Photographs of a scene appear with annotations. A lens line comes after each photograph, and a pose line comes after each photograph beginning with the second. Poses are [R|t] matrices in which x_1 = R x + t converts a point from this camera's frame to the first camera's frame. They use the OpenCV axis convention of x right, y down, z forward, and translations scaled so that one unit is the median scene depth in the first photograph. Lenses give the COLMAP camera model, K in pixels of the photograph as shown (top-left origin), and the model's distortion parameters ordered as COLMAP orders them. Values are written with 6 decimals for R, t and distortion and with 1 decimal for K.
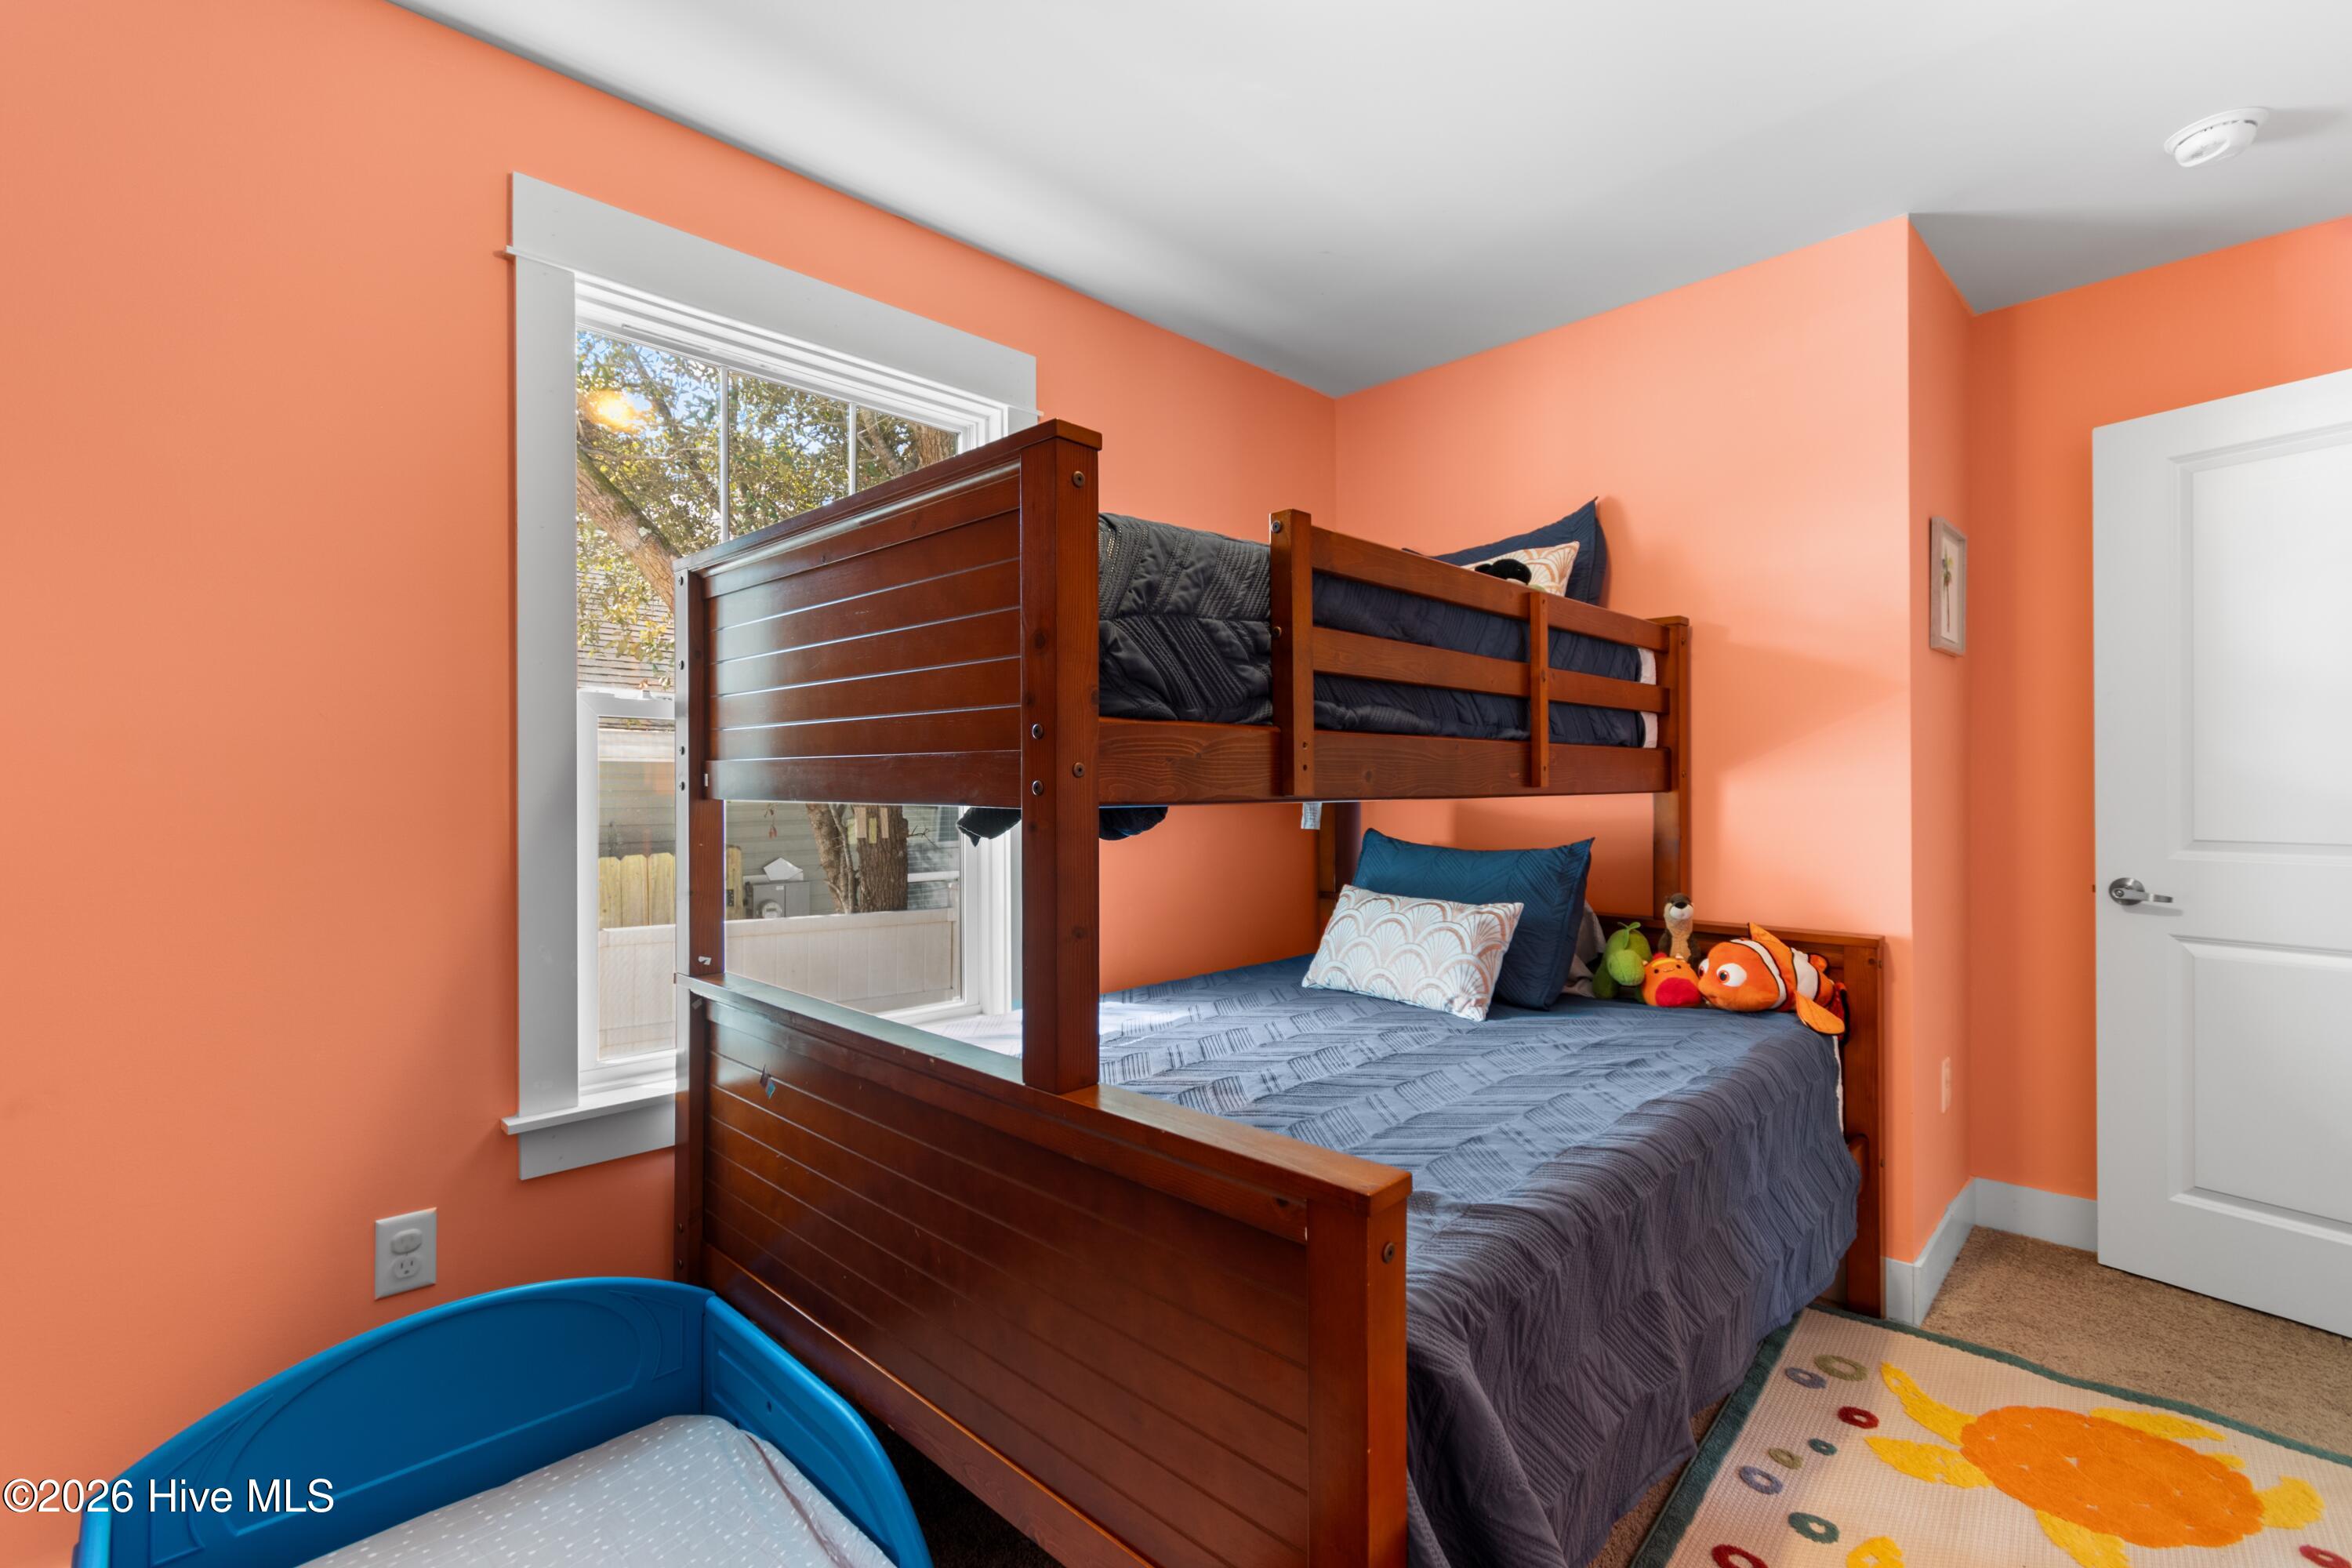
lens RADIAL K [[1046.8, 0, 1178.6], [0, 1046.8, 793.7], [0, 0, 1]] dist [0.004007, -0.001046]
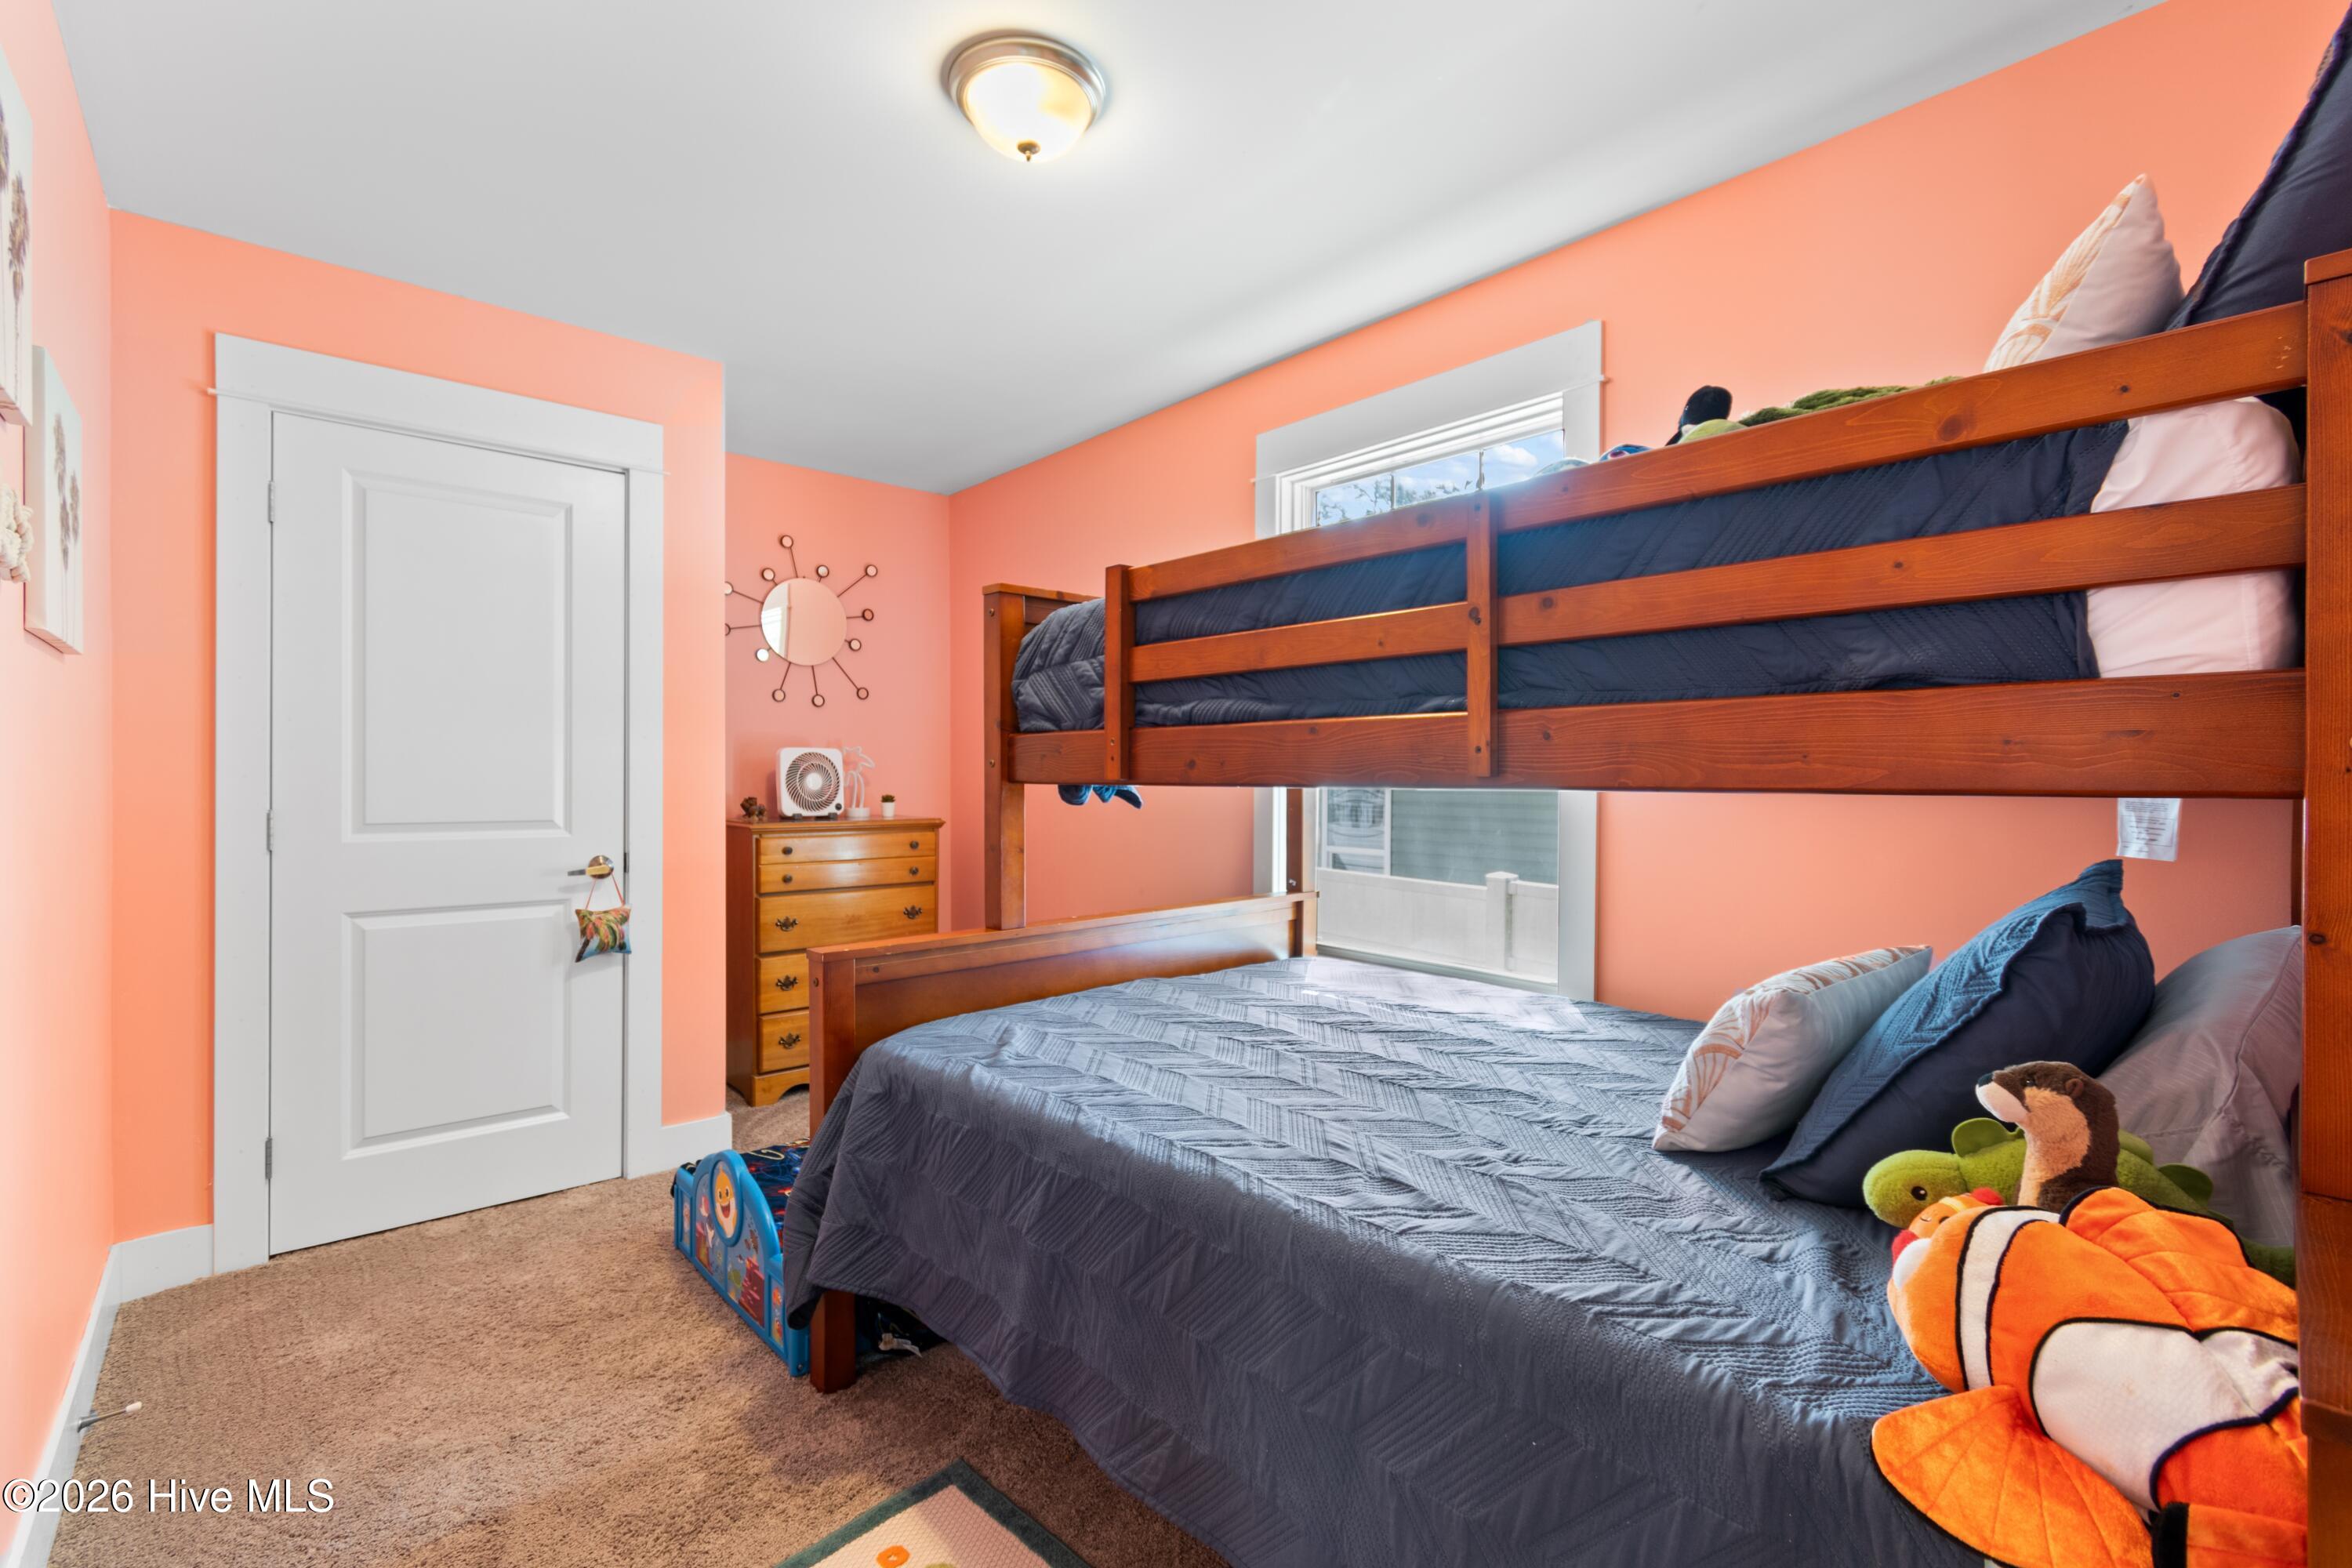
lens RADIAL K [[1046.8, 0, 1177.2], [0, 1046.8, 774.7], [0, 0, 1]] dist [0.004007, -0.001046]
pose [[-0.074401, -0.000071, -0.997228, 1.314019], [-0.009930, 0.999950, 0.000670, -0.005488], [0.997179, 0.009952, -0.074398, 1.072601]]
